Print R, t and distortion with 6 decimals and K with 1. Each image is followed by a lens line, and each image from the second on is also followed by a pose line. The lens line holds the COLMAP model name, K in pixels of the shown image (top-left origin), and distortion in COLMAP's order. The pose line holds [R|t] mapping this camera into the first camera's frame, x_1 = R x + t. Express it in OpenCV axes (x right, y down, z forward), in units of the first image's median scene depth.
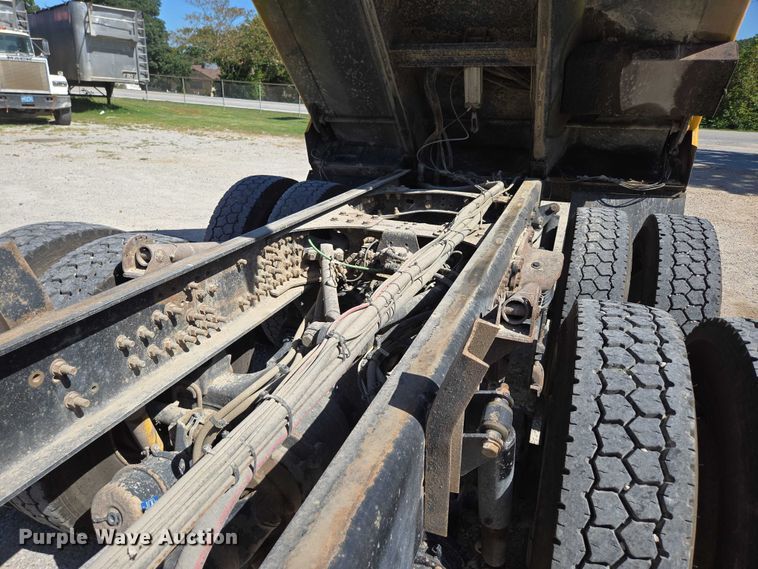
lens RADIAL K [[512.9, 0, 383.1], [0, 512.9, 285.0], [0, 0, 1]] dist [0.069953, -0.065597]
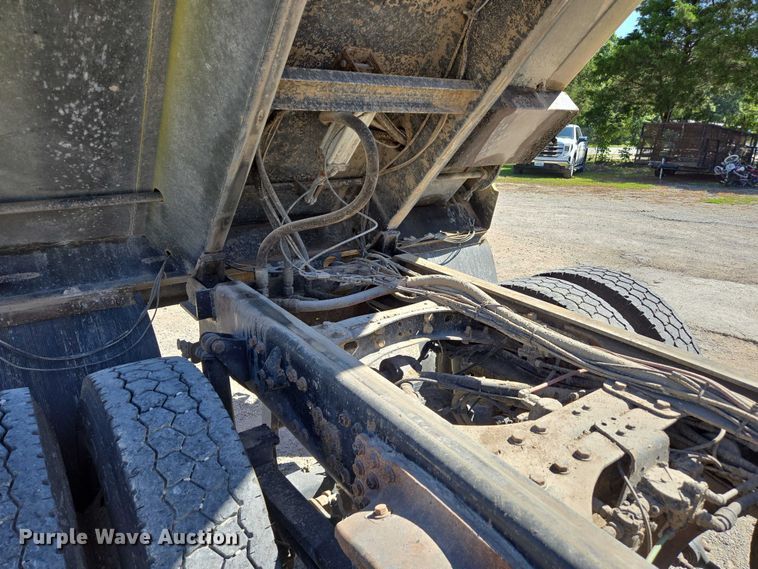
lens RADIAL K [[512.9, 0, 383.1], [0, 512.9, 285.0], [0, 0, 1]] dist [0.069953, -0.065597]
pose [[0.554226, -0.262862, 0.789770, -0.317831], [0.279000, 0.952603, 0.121268, -0.258048], [-0.784214, 0.153136, 0.601296, 0.570561]]
